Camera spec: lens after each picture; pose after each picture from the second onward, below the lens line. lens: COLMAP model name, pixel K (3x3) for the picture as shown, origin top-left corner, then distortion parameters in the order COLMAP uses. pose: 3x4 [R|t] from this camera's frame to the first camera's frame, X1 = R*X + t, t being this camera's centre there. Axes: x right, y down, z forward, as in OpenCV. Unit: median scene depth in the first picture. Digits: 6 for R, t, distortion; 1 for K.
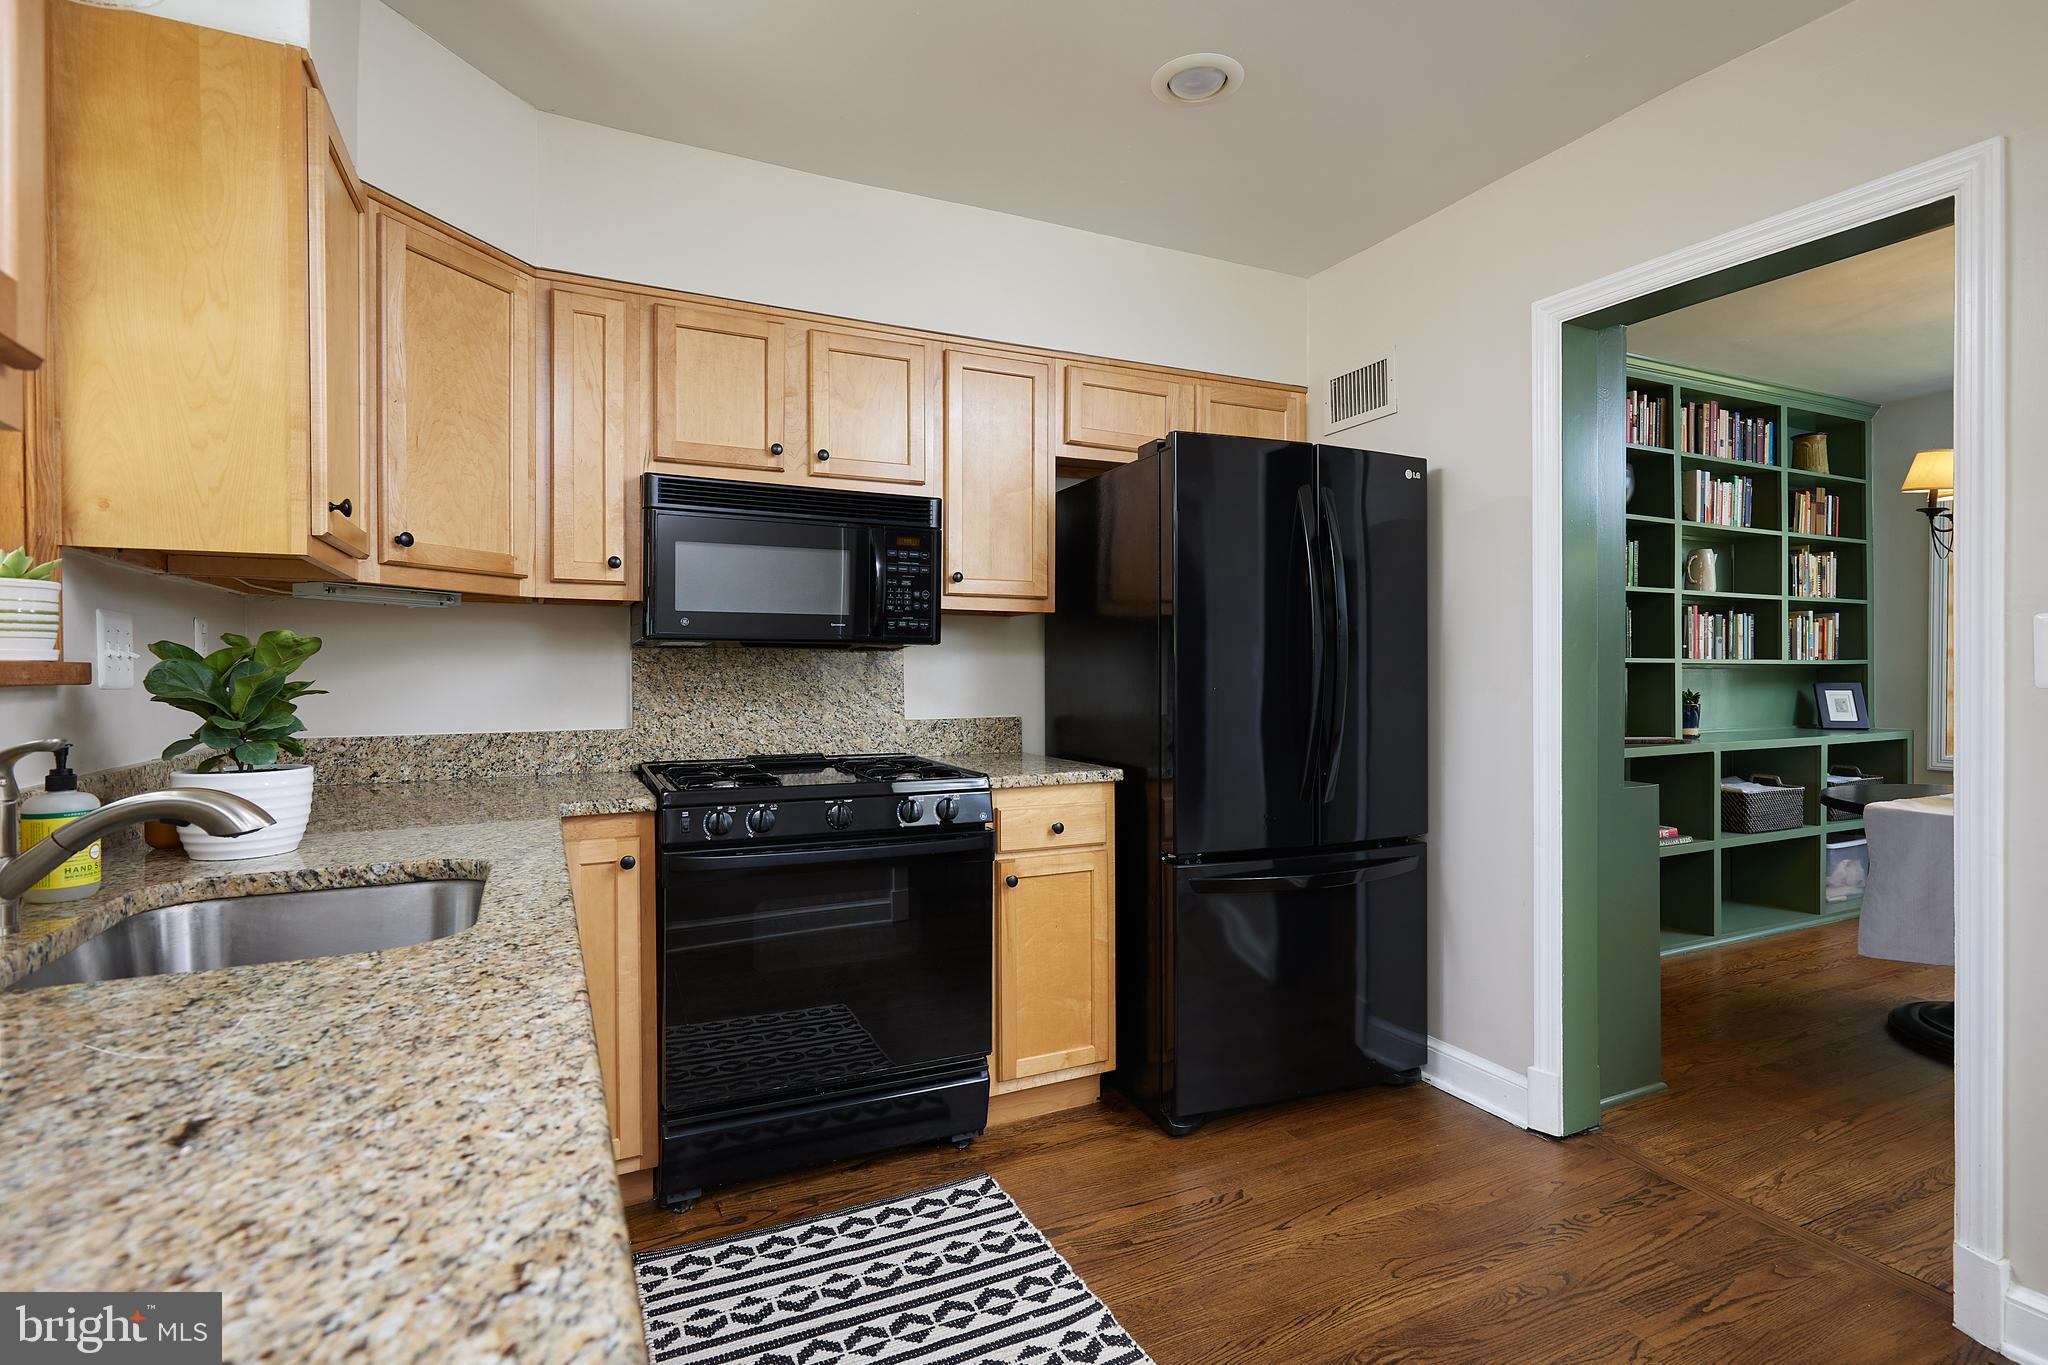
lens RADIAL K [[998.5, 0, 1034.7], [0, 998.5, 675.0], [0, 0, 1]] dist [0.001388, 0.000800]
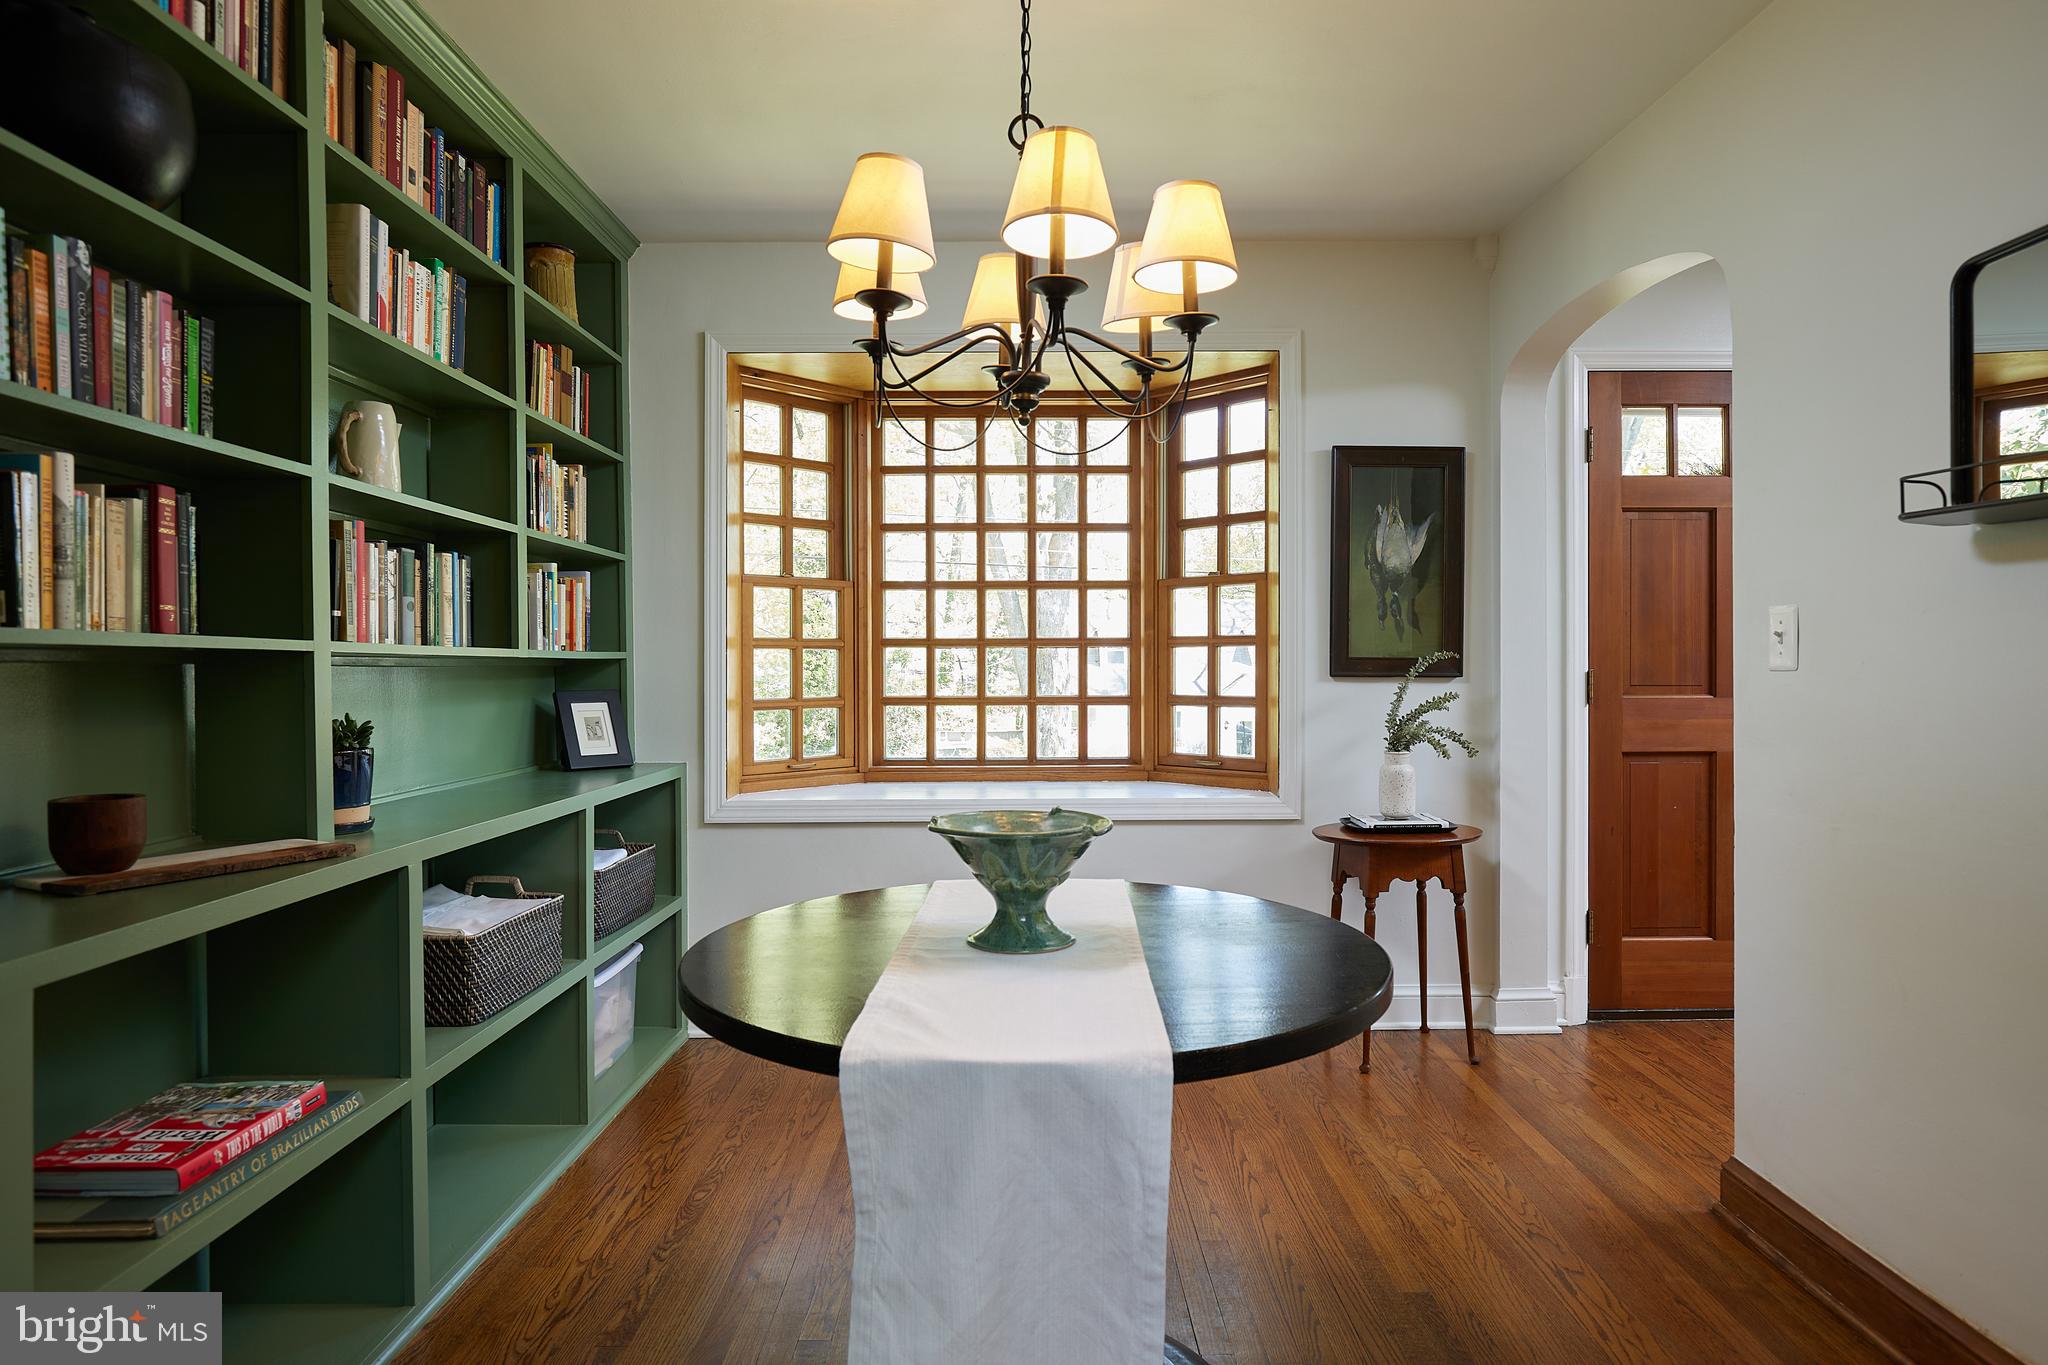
lens RADIAL K [[1158.3, 0, 1026.9], [0, 1158.3, 678.8], [0, 0, 1]] dist [-0.012640, 0.001144]
pose [[0.439221, -0.011435, 0.898306, 0.328225], [0.007904, 0.999929, 0.008864, -0.002958], [-0.898344, 0.003206, 0.439280, 0.505074]]
